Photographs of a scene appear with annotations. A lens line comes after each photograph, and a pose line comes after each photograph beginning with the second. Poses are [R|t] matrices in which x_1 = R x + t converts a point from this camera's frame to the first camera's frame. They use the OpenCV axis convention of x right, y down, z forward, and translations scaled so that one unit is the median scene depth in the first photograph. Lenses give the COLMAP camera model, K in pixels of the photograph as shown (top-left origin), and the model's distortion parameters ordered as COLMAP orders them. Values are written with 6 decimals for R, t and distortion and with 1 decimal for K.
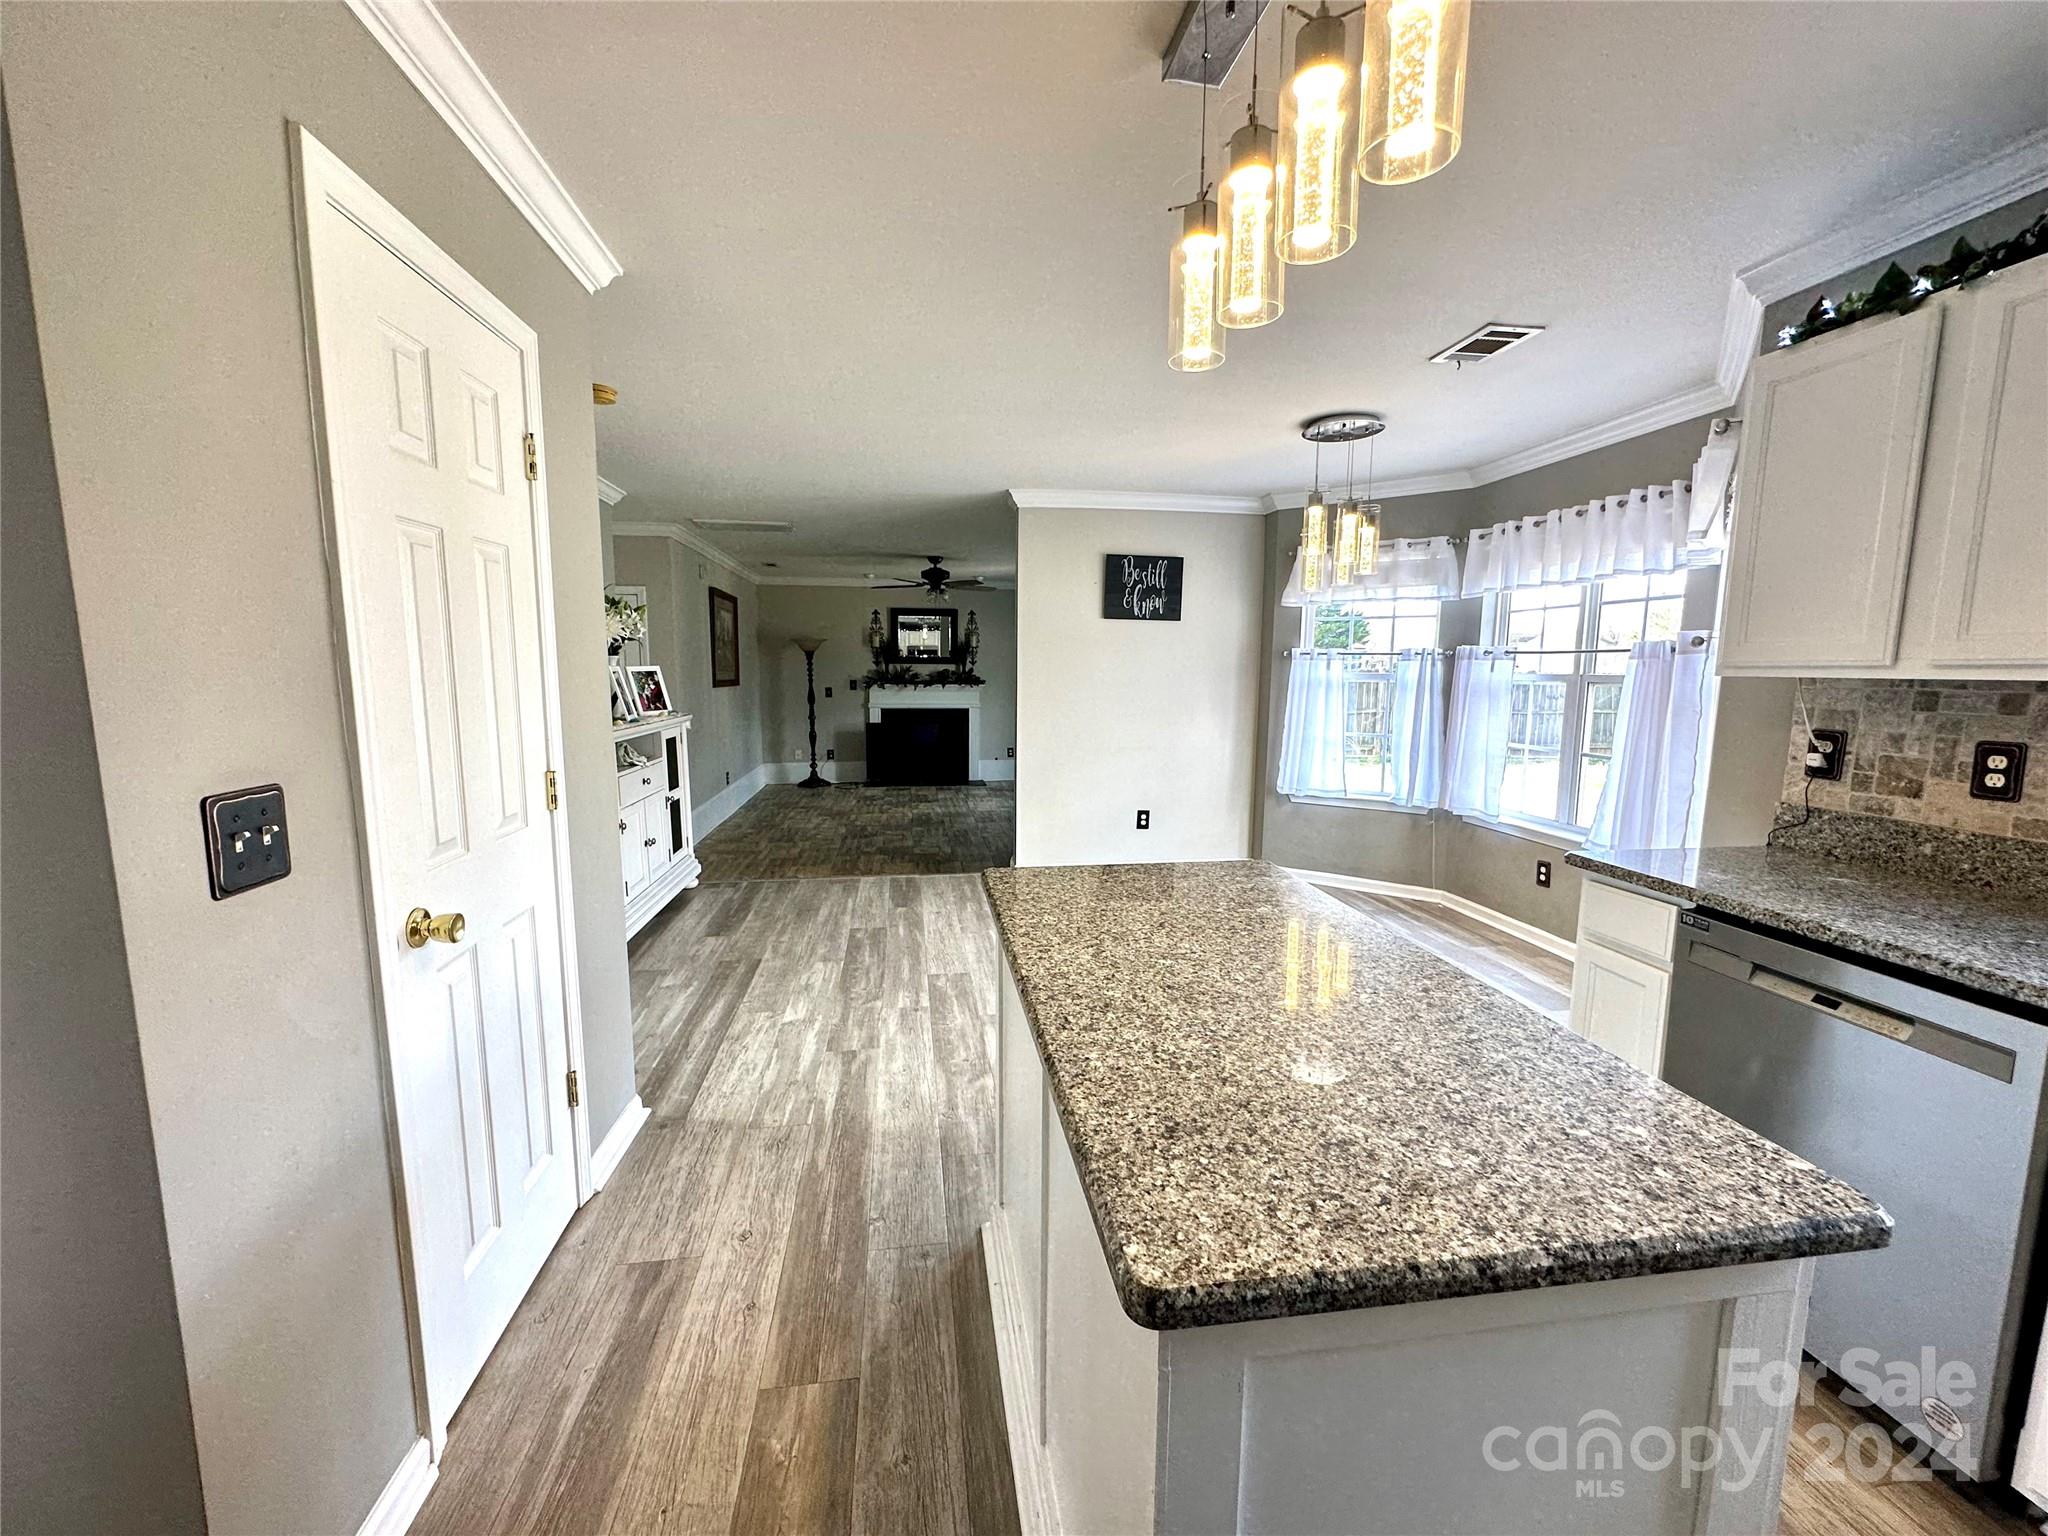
lens RADIAL K [[818.3, 0, 1023.2], [0, 818.3, 769.5], [0, 0, 1]] dist [-0.000605, 0.000164]
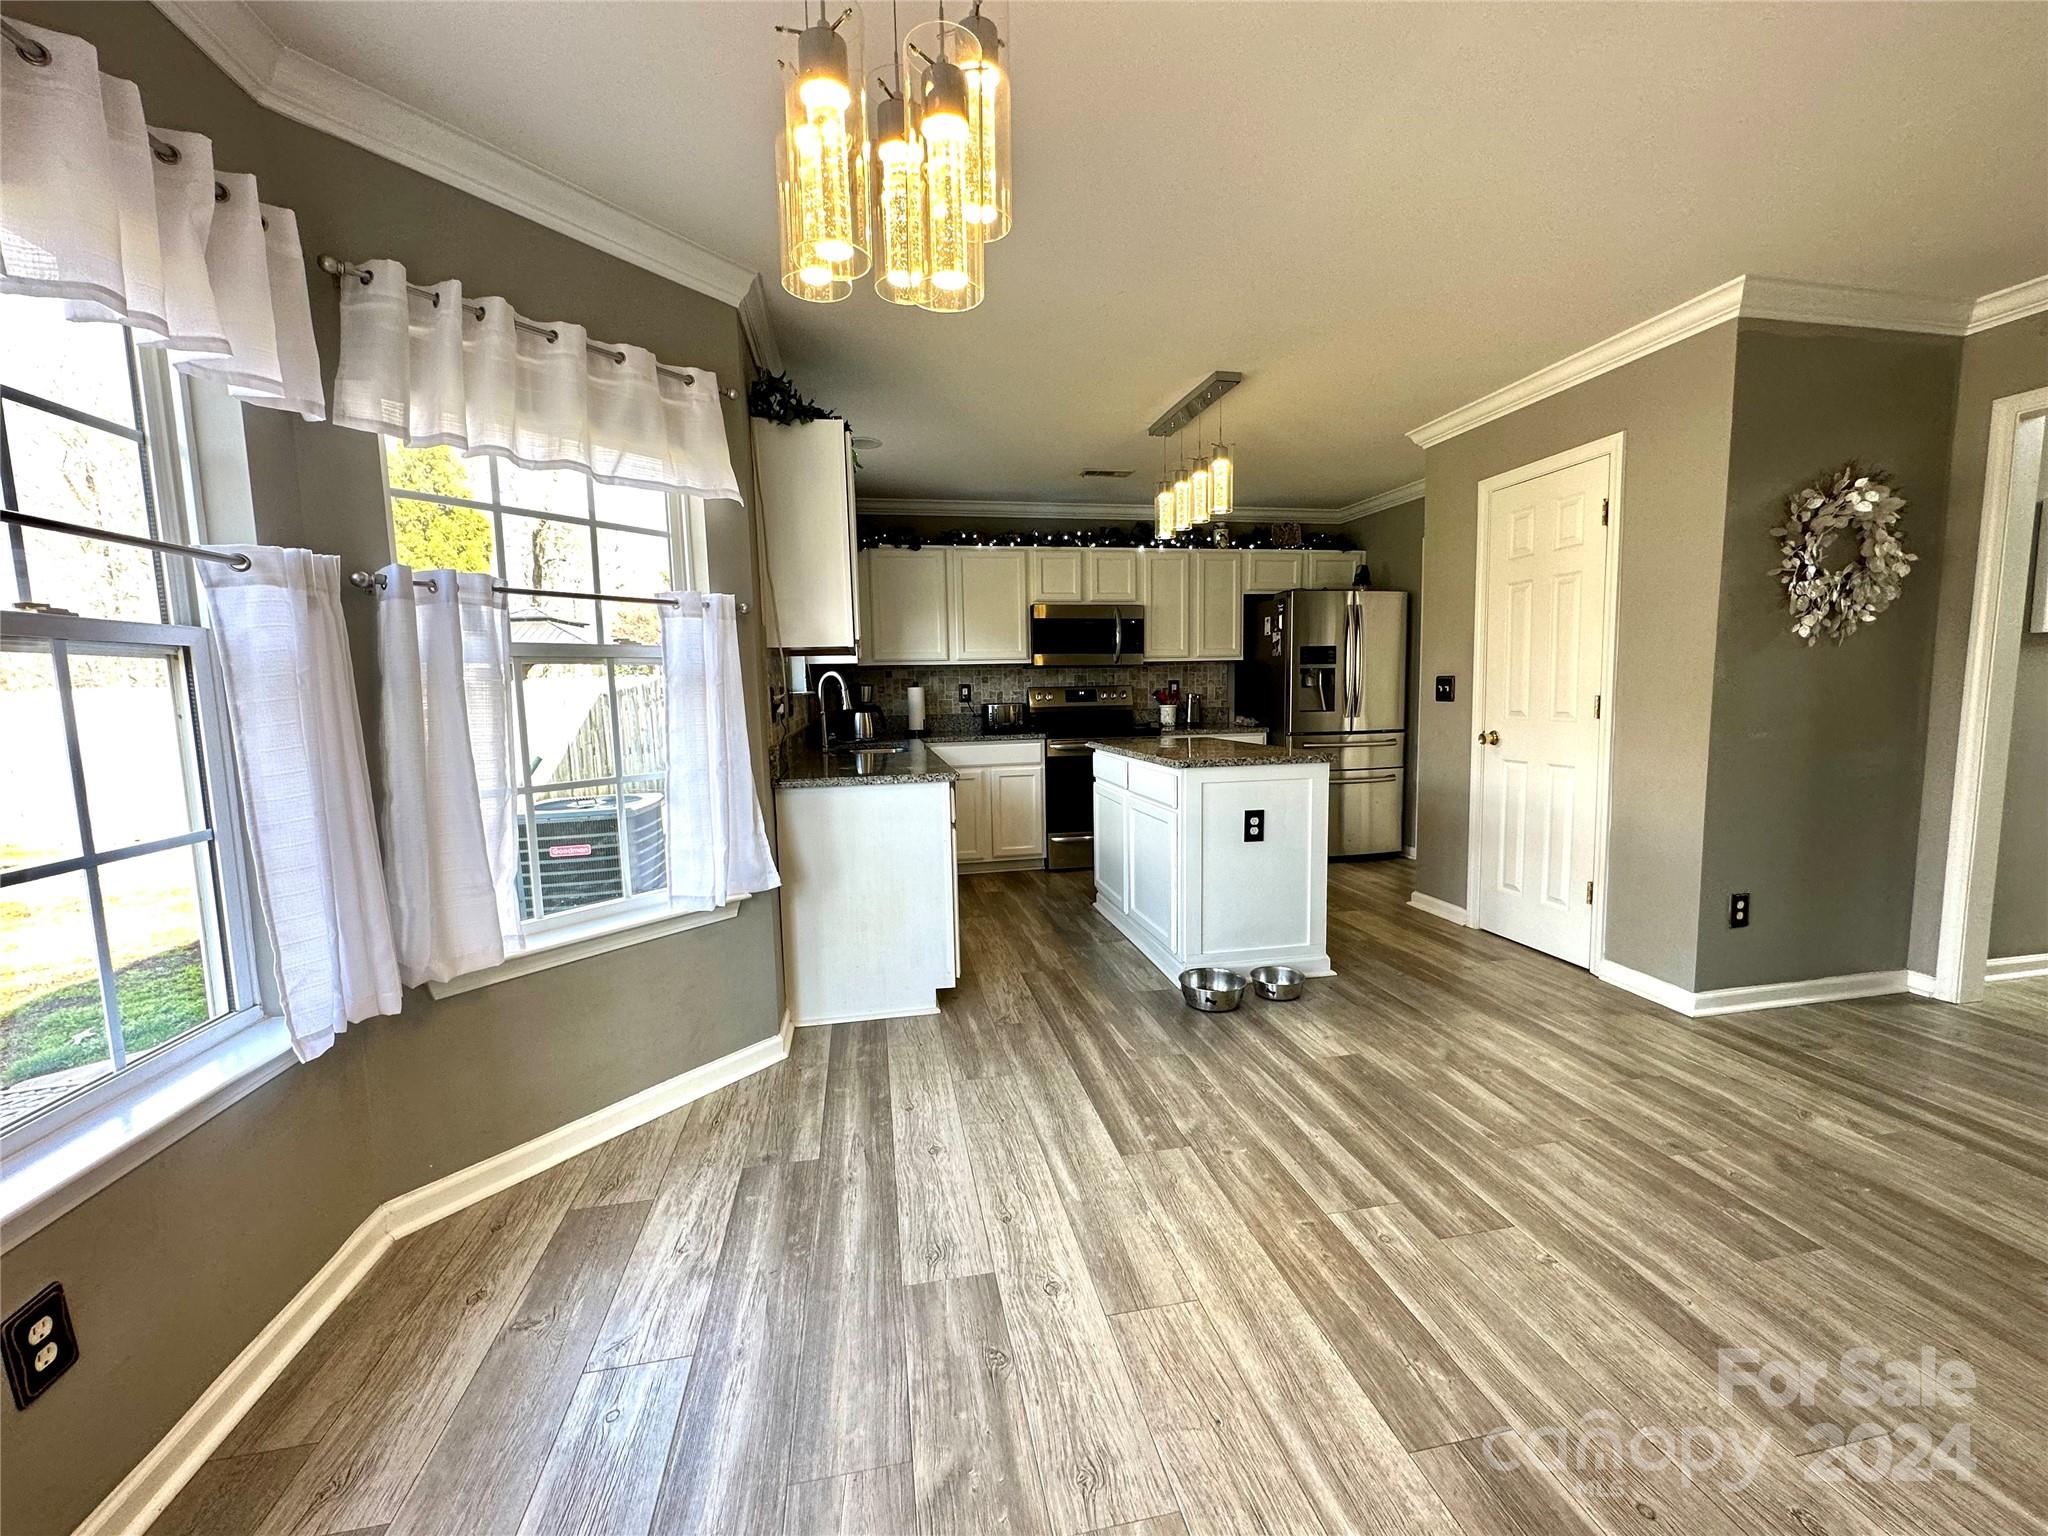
lens RADIAL K [[815.5, 0, 1024.0], [0, 815.5, 768.0], [0, 0, 1]] dist [-0.003099, 0.000105]
pose [[-0.998812, 0.019010, -0.044877, 0.404942], [0.008390, 0.974112, 0.225911, -0.143393], [0.048010, 0.225266, -0.973114, 1.546291]]
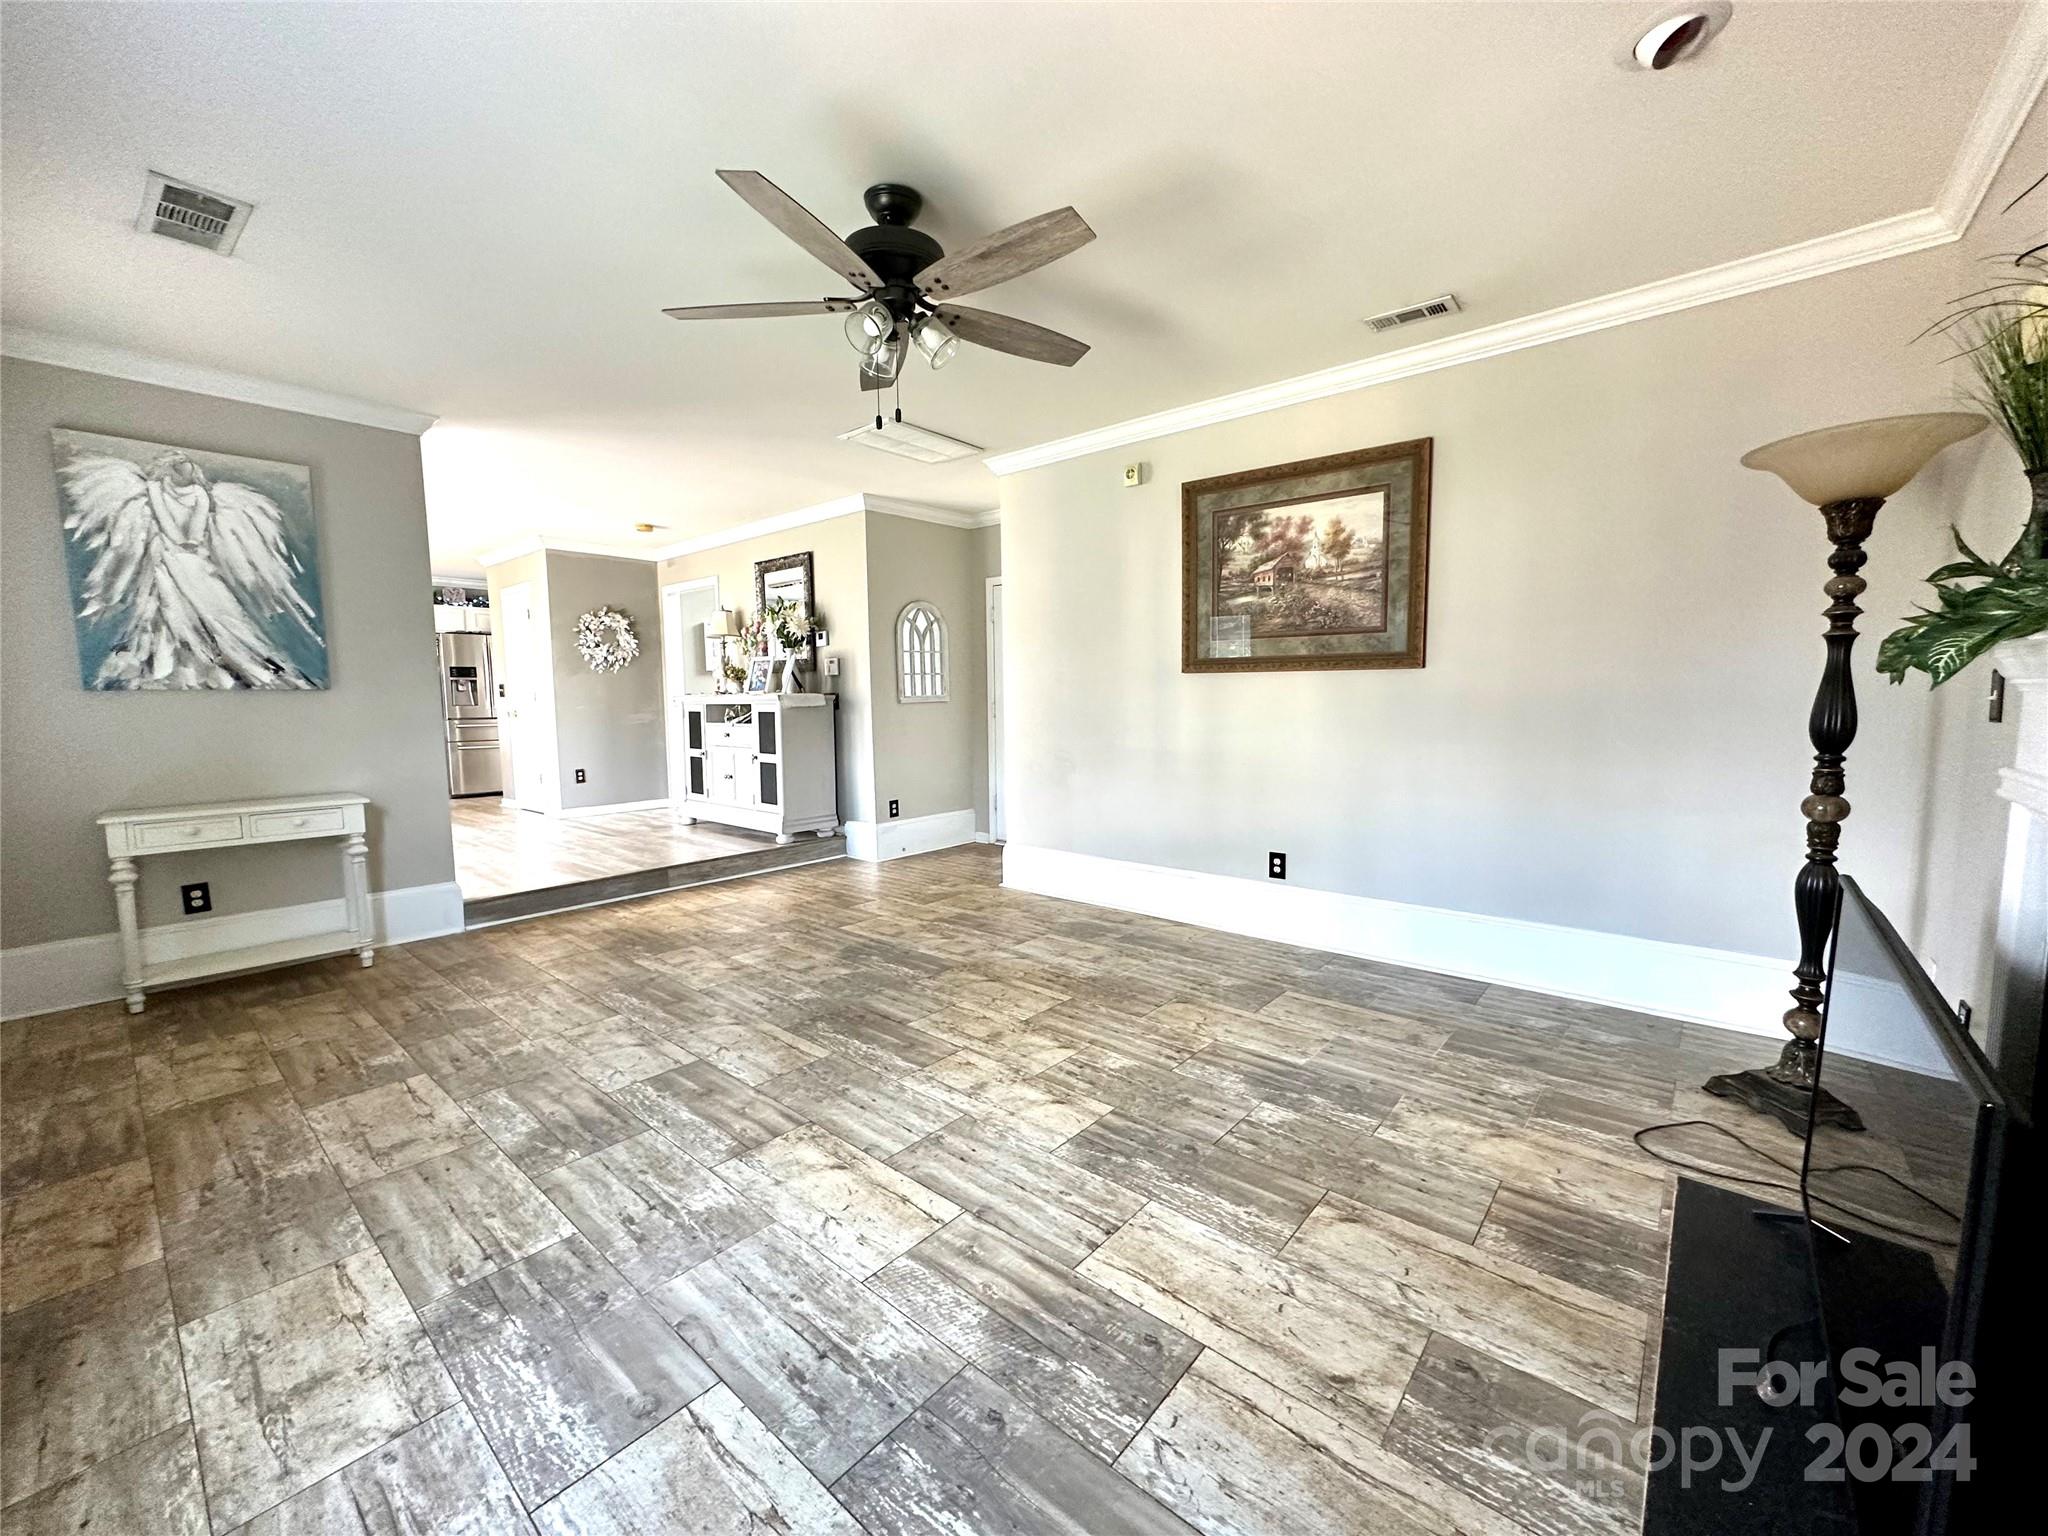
lens RADIAL K [[818.3, 0, 1023.2], [0, 818.3, 769.5], [0, 0, 1]] dist [-0.000605, 0.000164]
pose [[-0.751111, 0.061896, -0.657268, 0.149969], [-0.076486, 0.980732, 0.179764, -0.304731], [0.655731, 0.185295, -0.731904, 3.218626]]
